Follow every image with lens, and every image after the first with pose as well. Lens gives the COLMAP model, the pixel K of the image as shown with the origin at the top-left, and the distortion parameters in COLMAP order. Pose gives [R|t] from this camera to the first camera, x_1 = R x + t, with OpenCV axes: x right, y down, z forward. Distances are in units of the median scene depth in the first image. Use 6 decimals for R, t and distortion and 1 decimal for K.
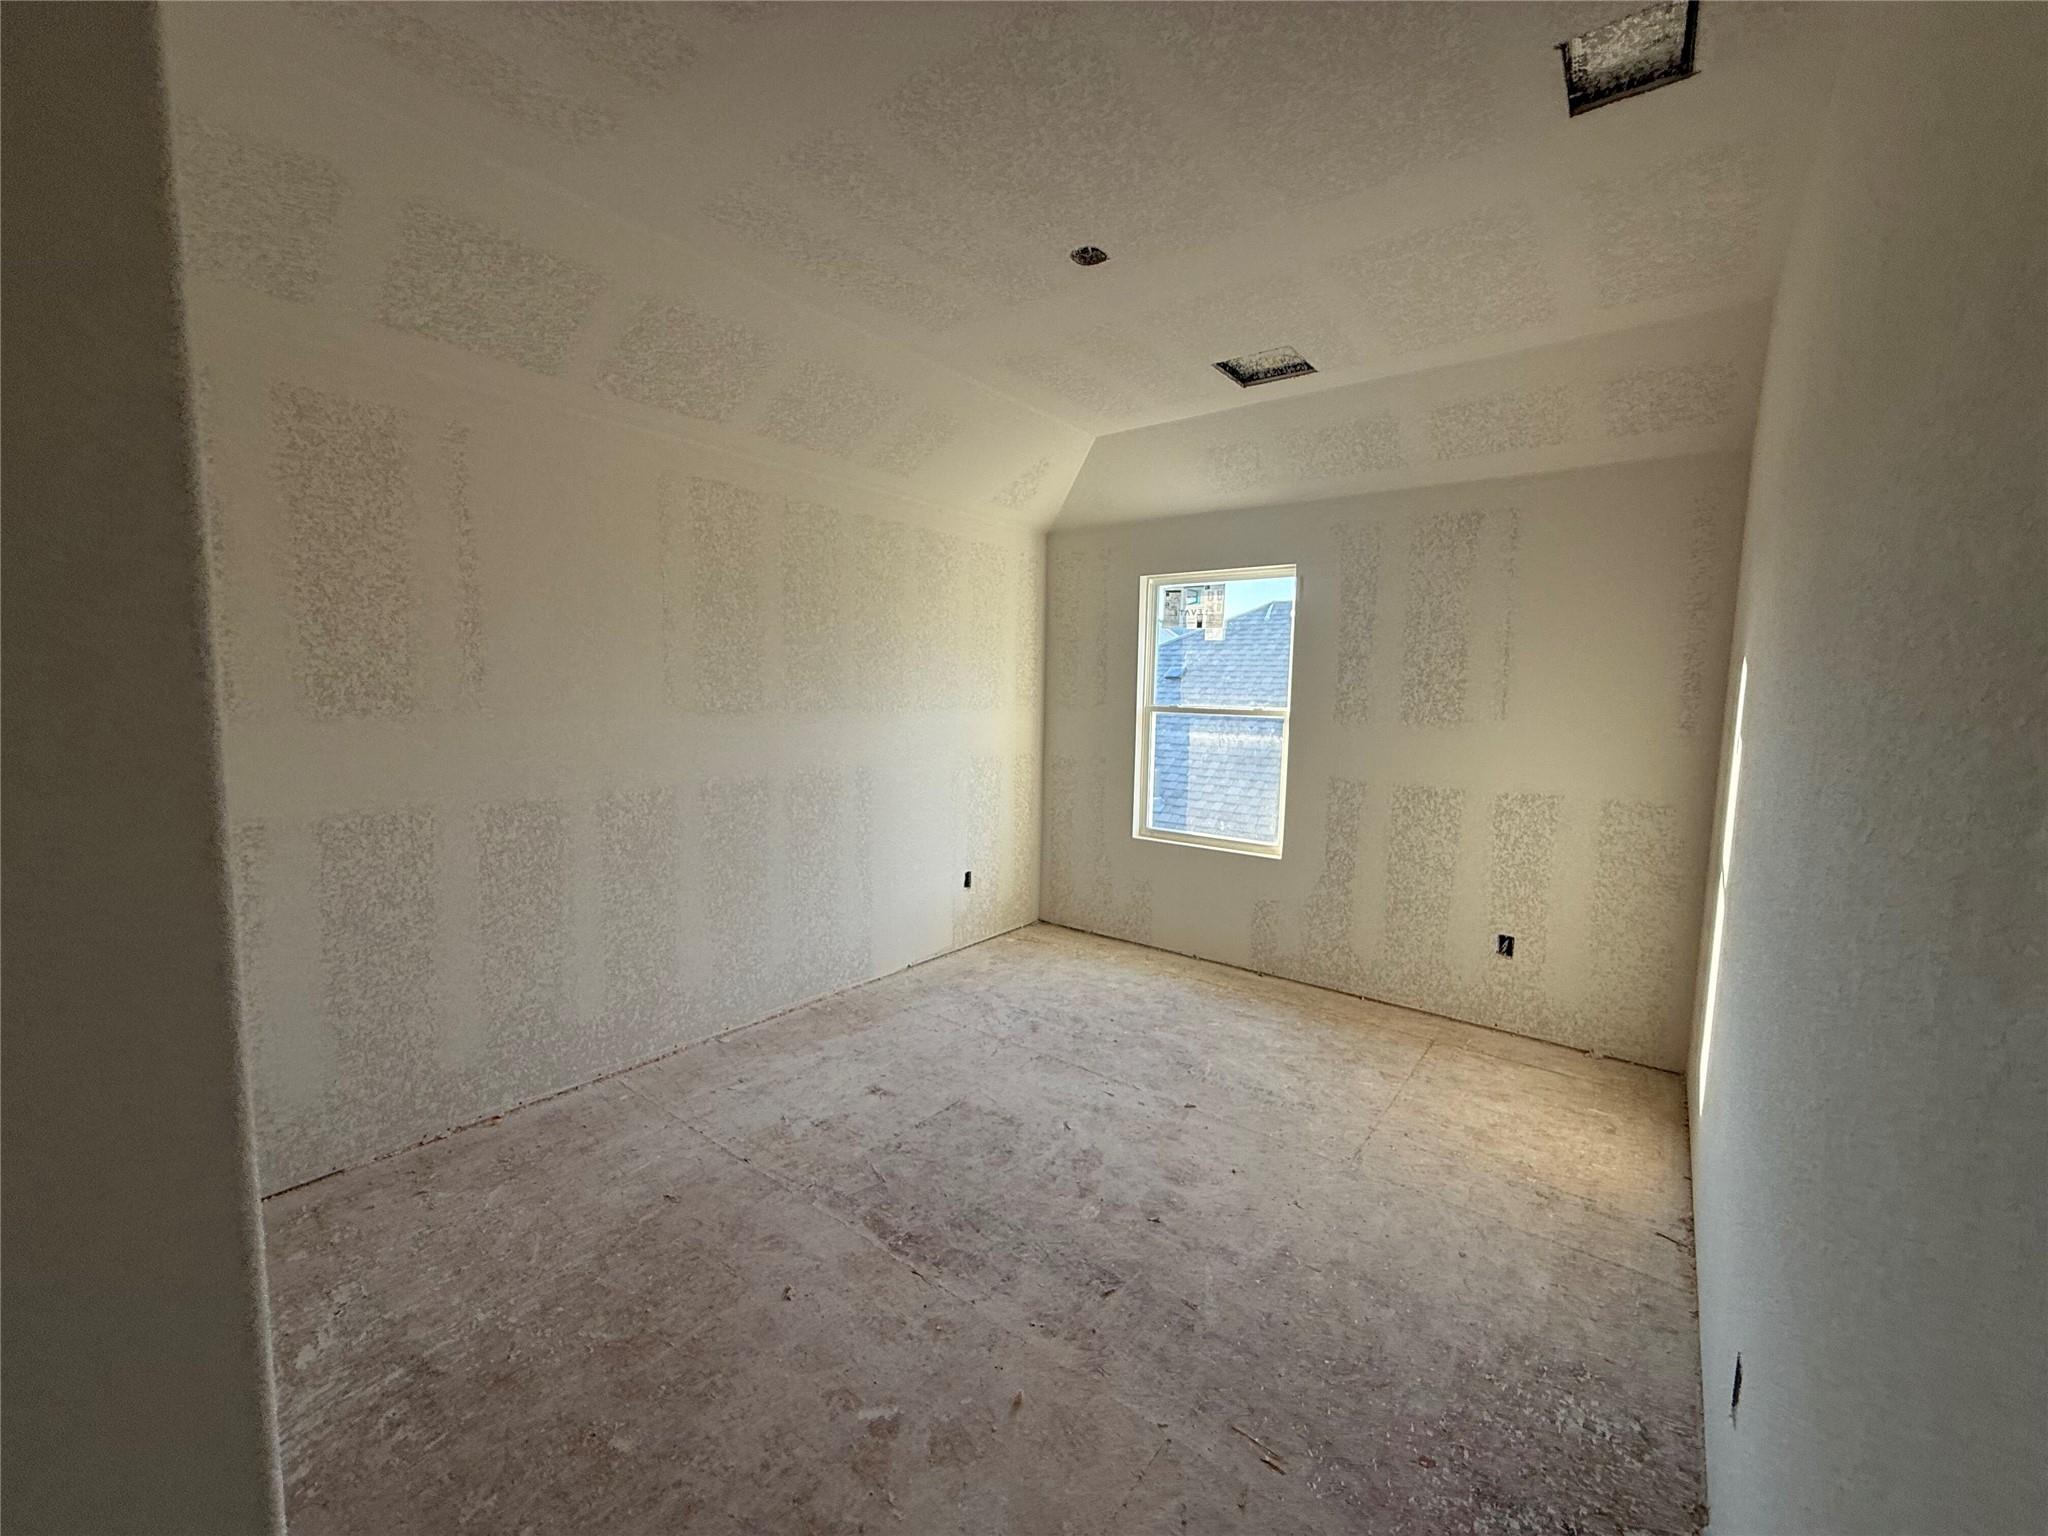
lens RADIAL K [[819.0, 0, 1019.2], [0, 819.0, 766.2], [0, 0, 1]] dist [0.000888, -0.000036]
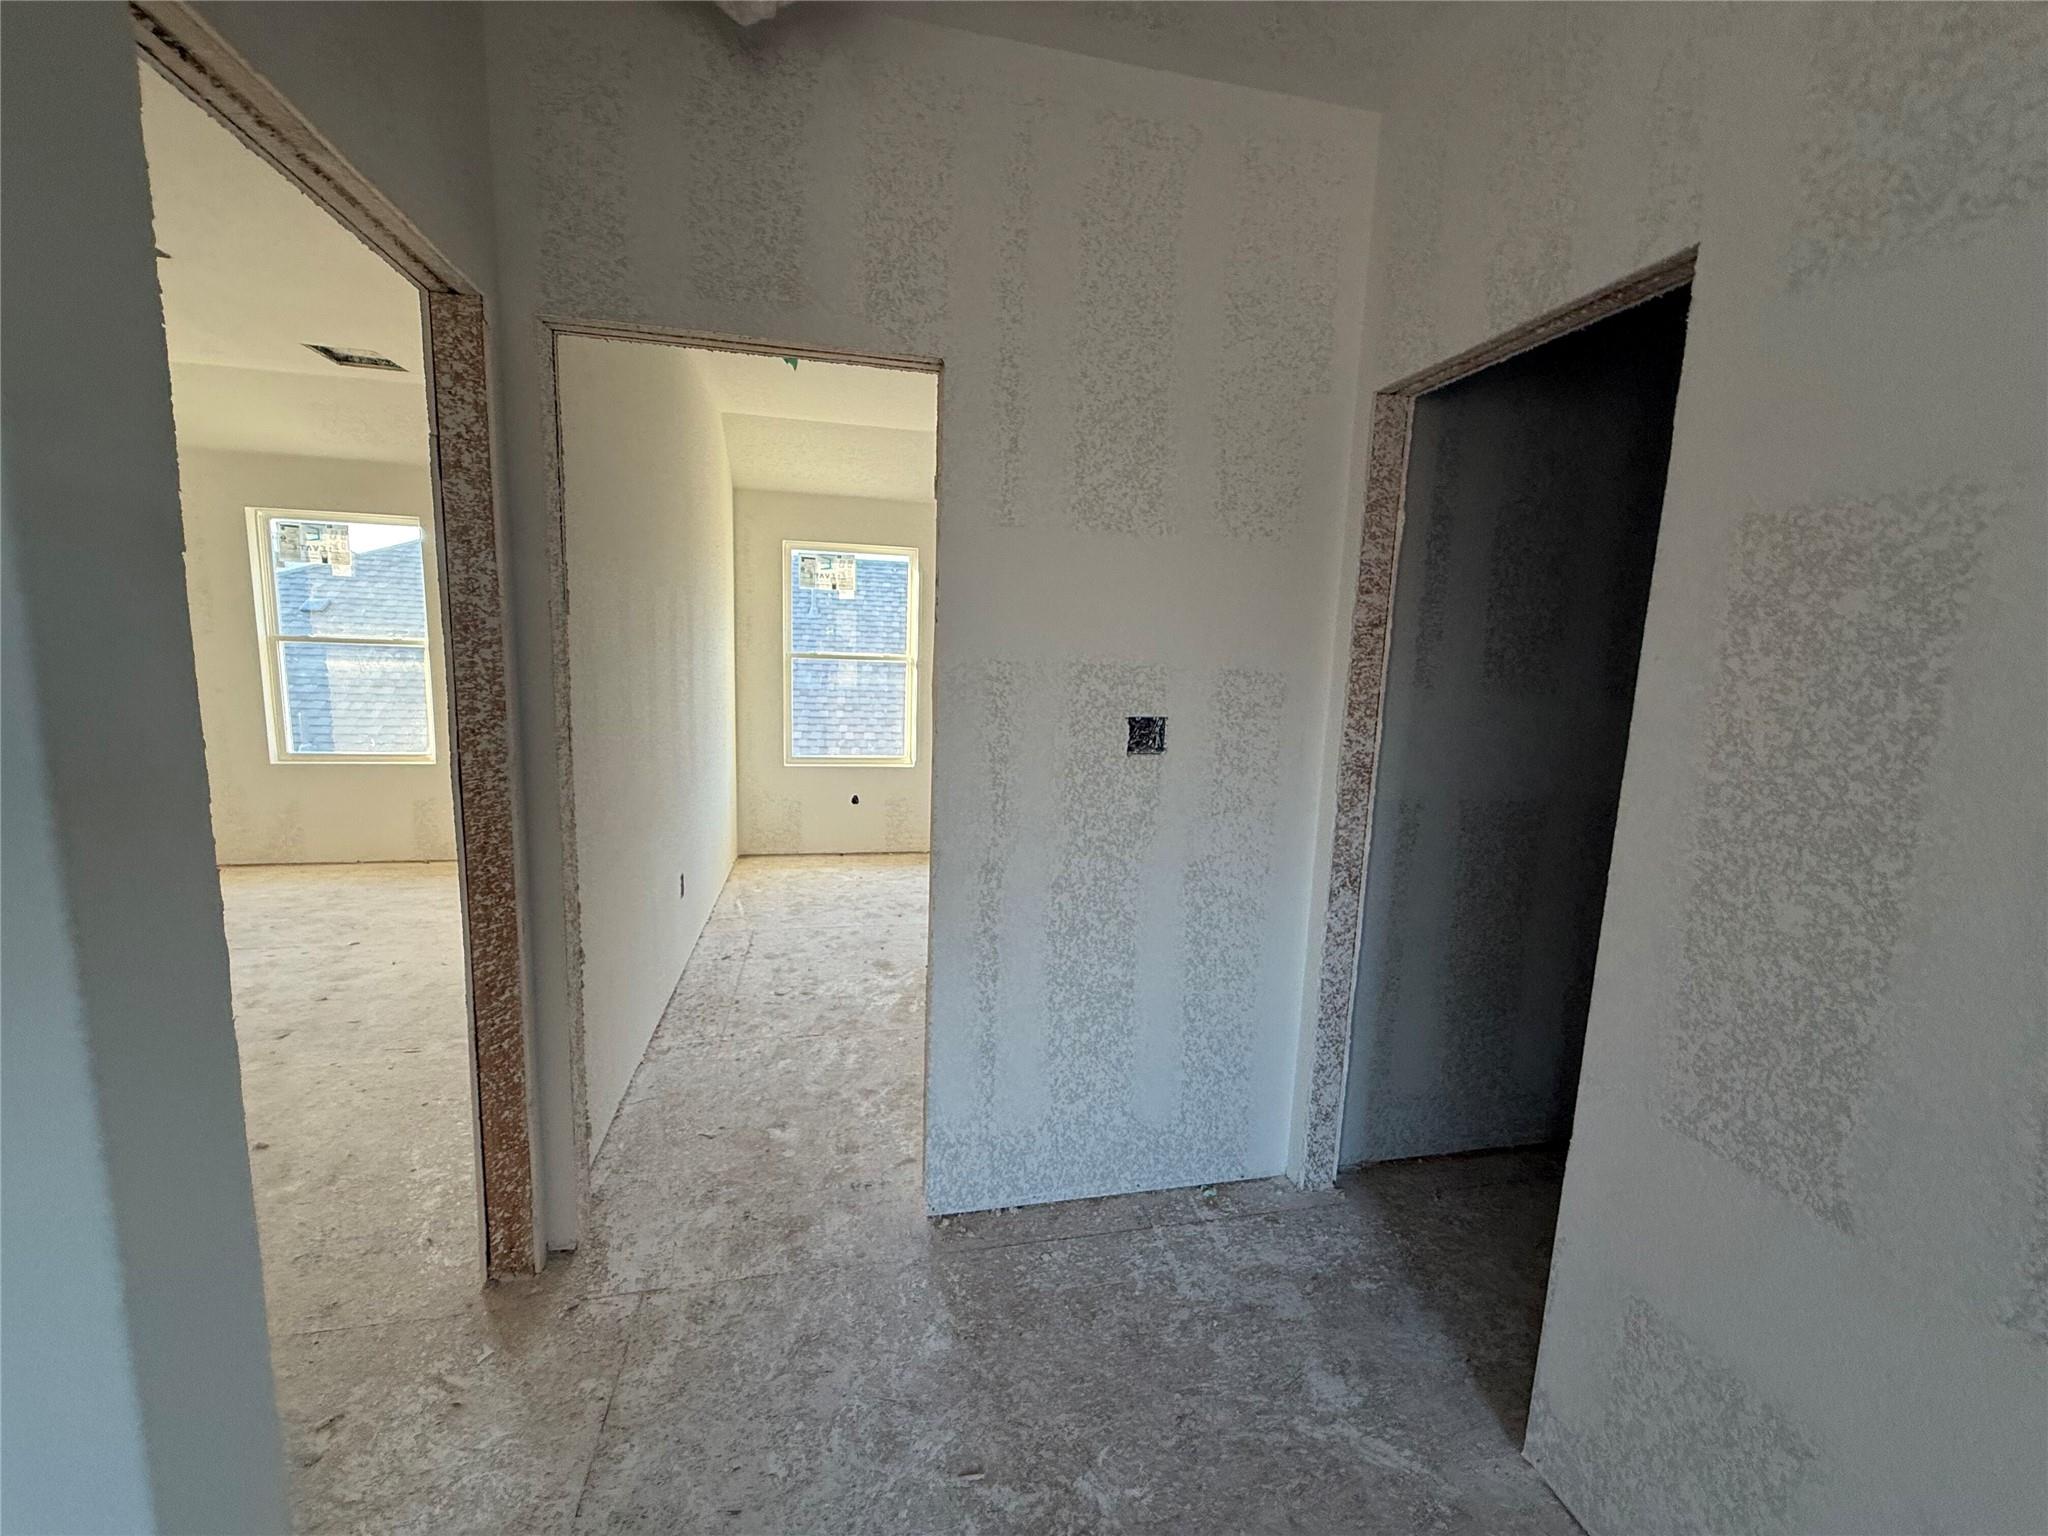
lens RADIAL K [[819.0, 0, 1019.2], [0, 819.0, 766.2], [0, 0, 1]] dist [0.000888, -0.000036]
pose [[0.635797, -0.104774, 0.764712, -0.054227], [0.053440, 0.994342, 0.091804, 0.048191], [-0.770004, -0.017503, 0.637798, -0.408323]]
